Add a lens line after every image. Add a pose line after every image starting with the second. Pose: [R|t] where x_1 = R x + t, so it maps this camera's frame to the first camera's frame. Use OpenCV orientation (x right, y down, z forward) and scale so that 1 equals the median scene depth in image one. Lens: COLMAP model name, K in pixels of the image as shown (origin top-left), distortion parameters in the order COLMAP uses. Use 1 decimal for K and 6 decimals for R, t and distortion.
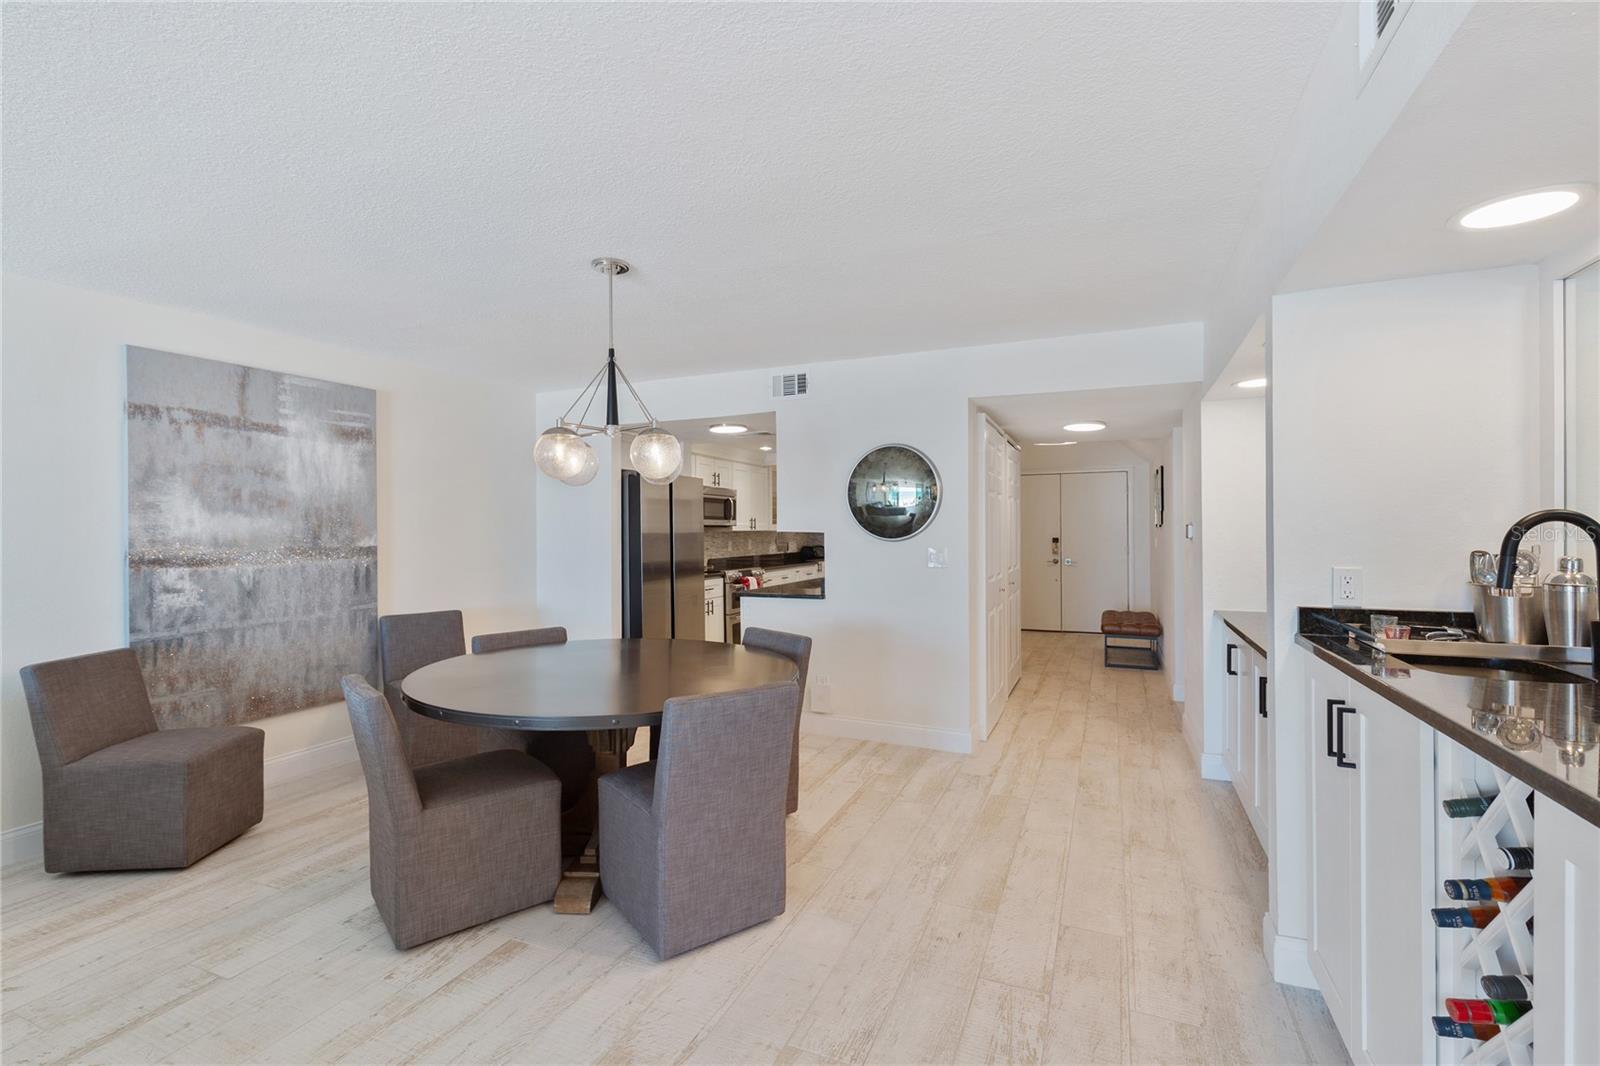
lens RADIAL K [[724.3, 0, 789.5], [0, 724.3, 529.9], [0, 0, 1]] dist [0.000399, -0.000520]
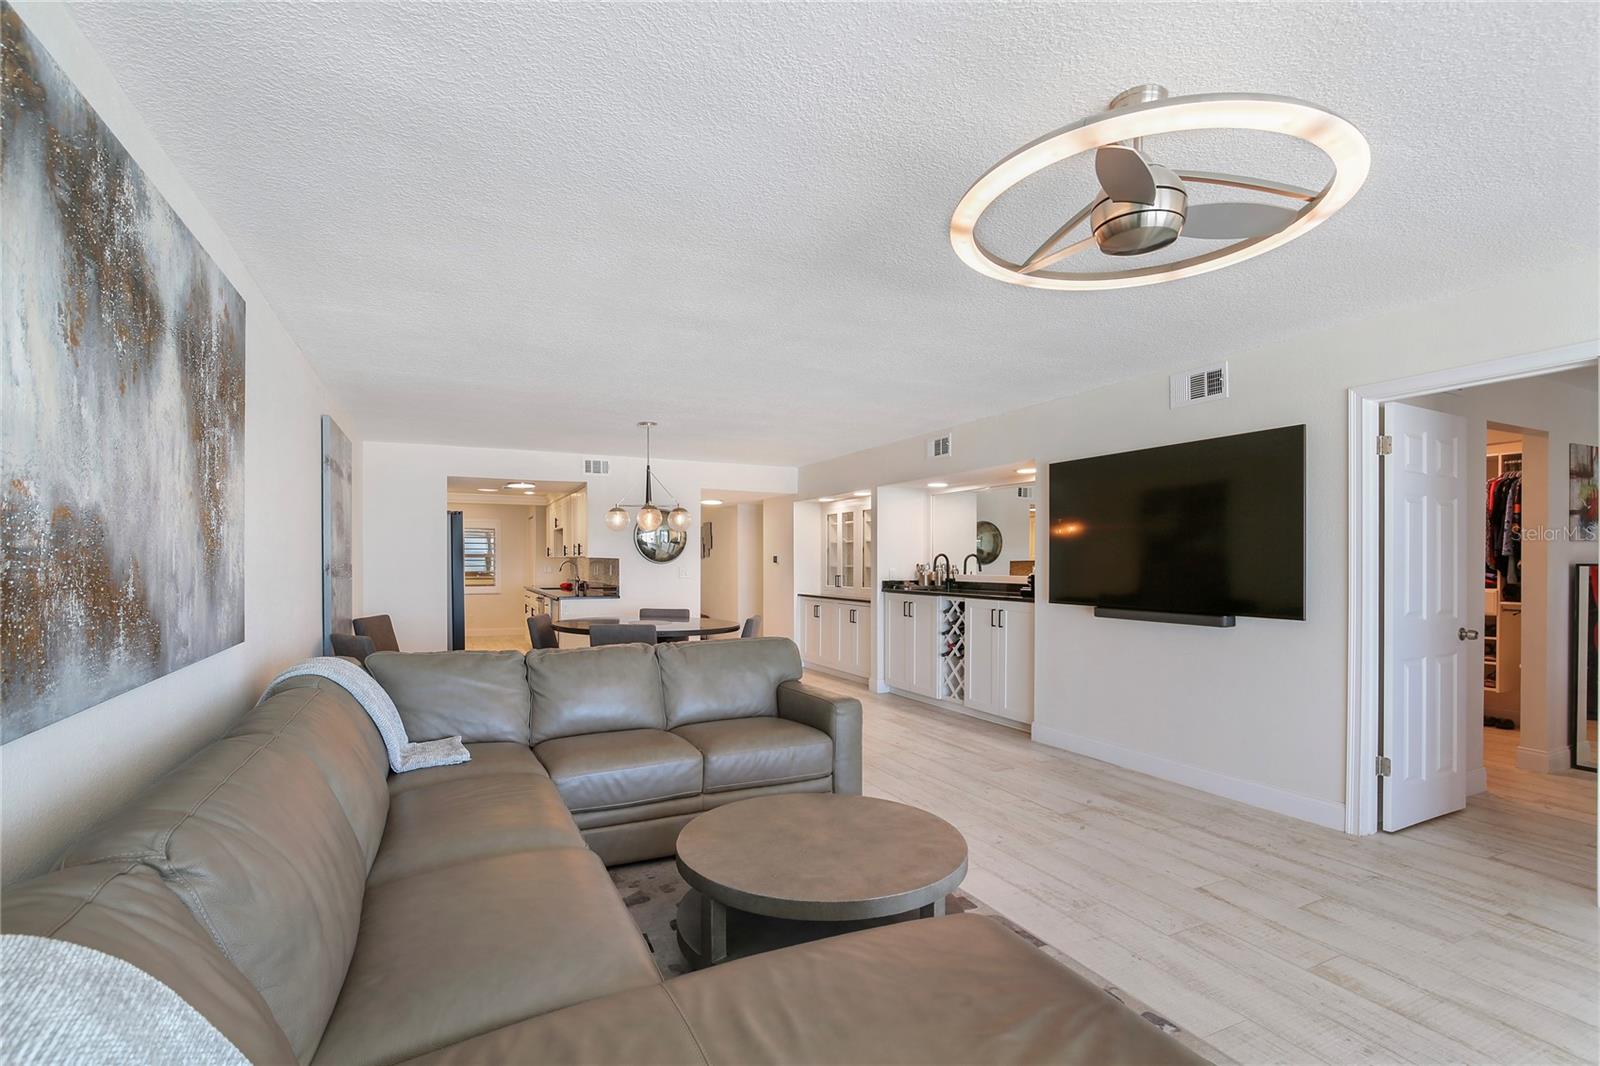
lens RADIAL K [[734.7, 0, 794.1], [0, 734.7, 566.3], [0, 0, 1]] dist [-0.017879, 0.001087]
pose [[0.650166, 0.003627, 0.759783, -1.169604], [-0.006612, 0.999978, 0.000884, 0.021900], [-0.759763, -0.005599, 0.650176, -0.488894]]
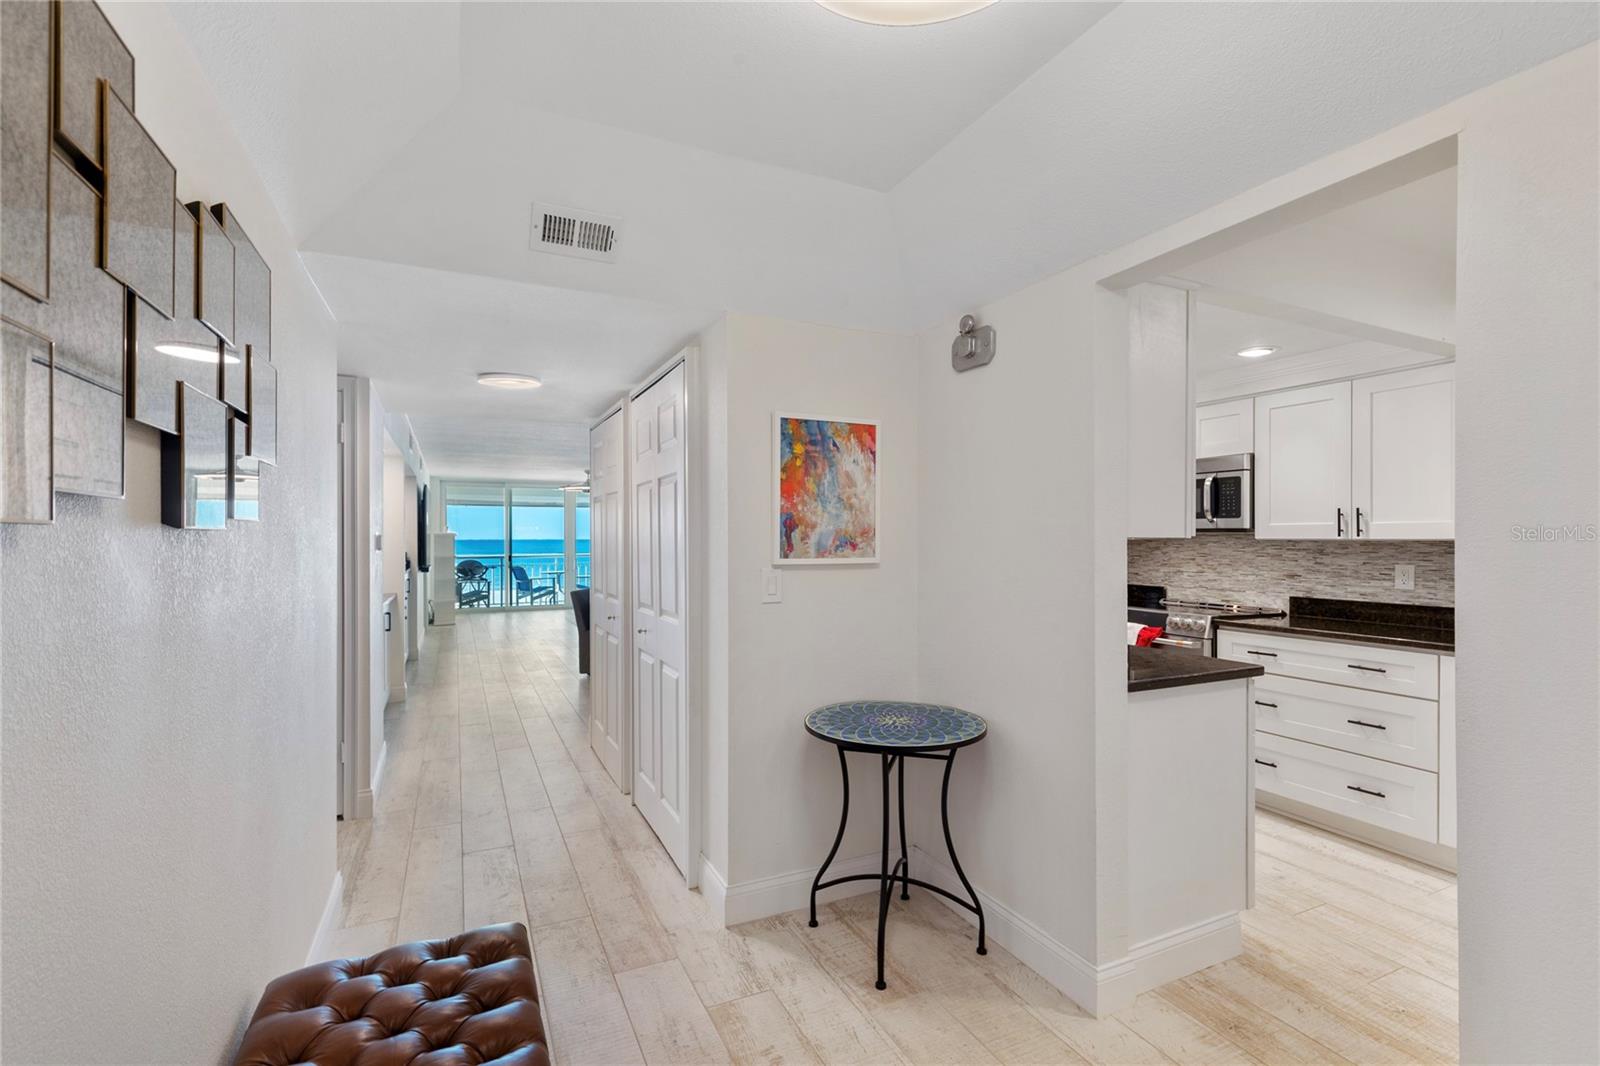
lens RADIAL K [[718.1, 0, 792.2], [0, 718.1, 536.0], [0, 0, 1]] dist [0.004786, 0.000064]
pose [[-0.655972, 0.004250, -0.754774, 0.990623], [0.004645, 0.999988, 0.001594, -0.006505], [0.754771, -0.002460, -0.655983, 2.195697]]
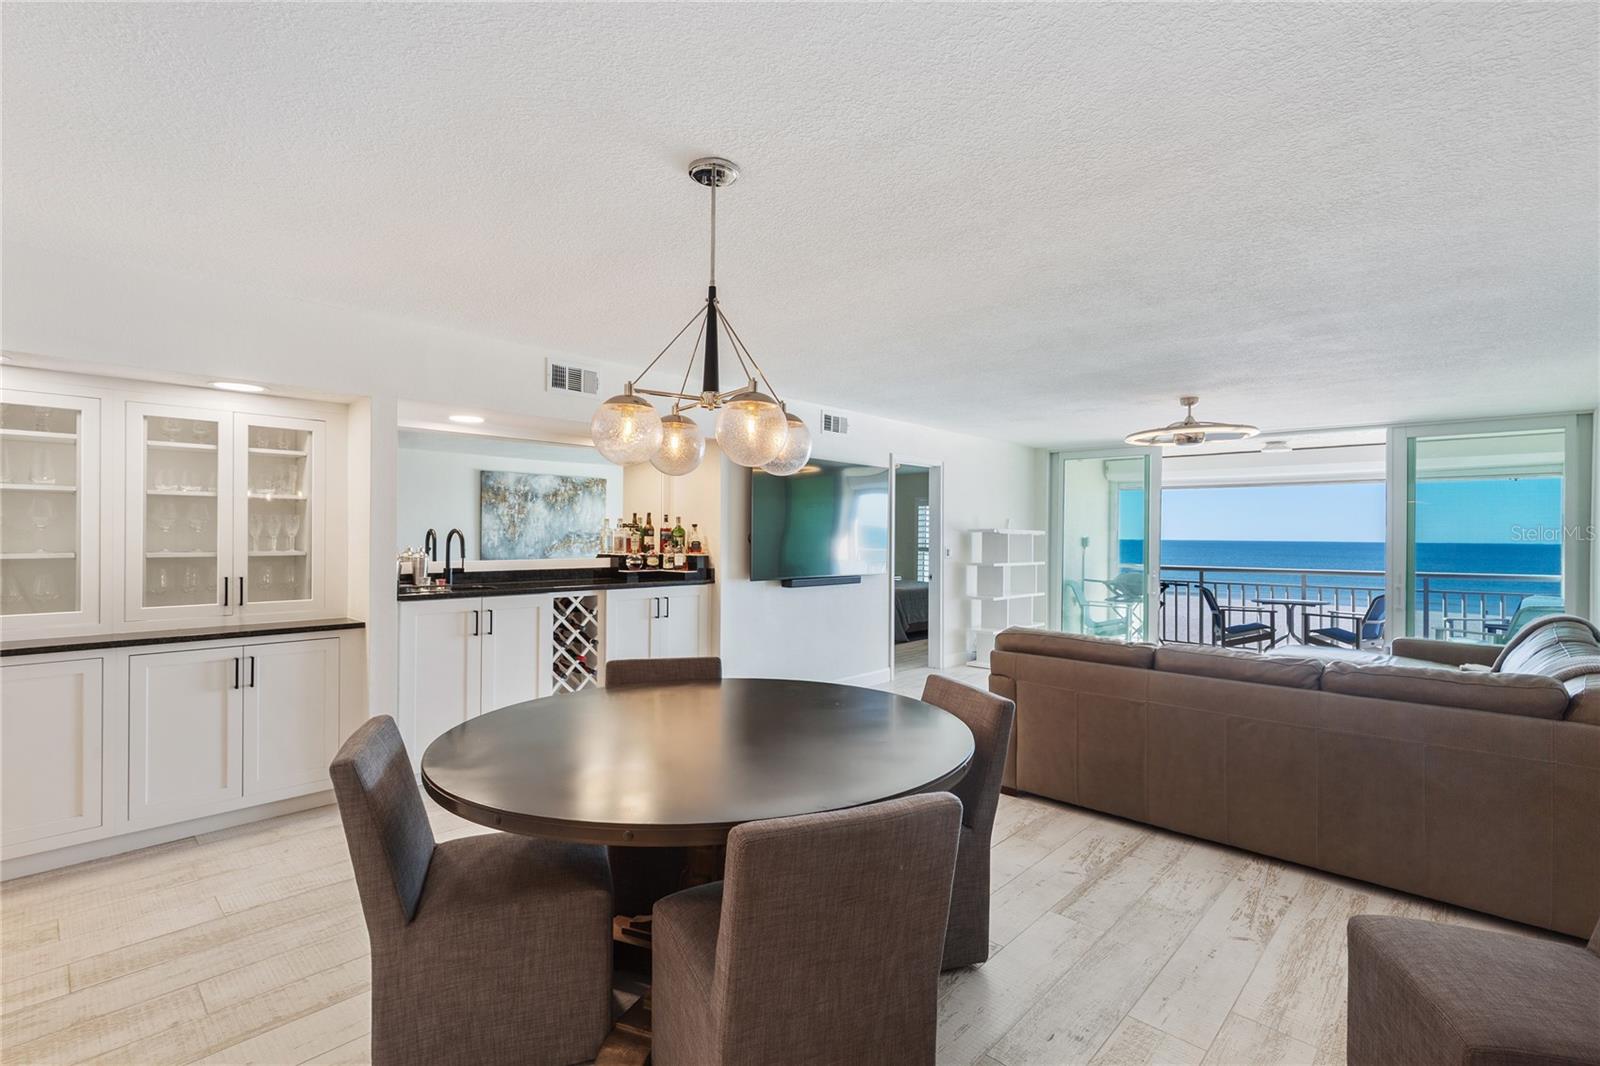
lens RADIAL K [[724.3, 0, 789.5], [0, 724.3, 529.9], [0, 0, 1]] dist [0.000399, -0.000520]
pose [[-0.937705, 0.000739, 0.347431, -0.433941], [-0.002495, 0.999958, -0.008860, -0.000398], [-0.347423, -0.009175, -0.937664, 1.257413]]
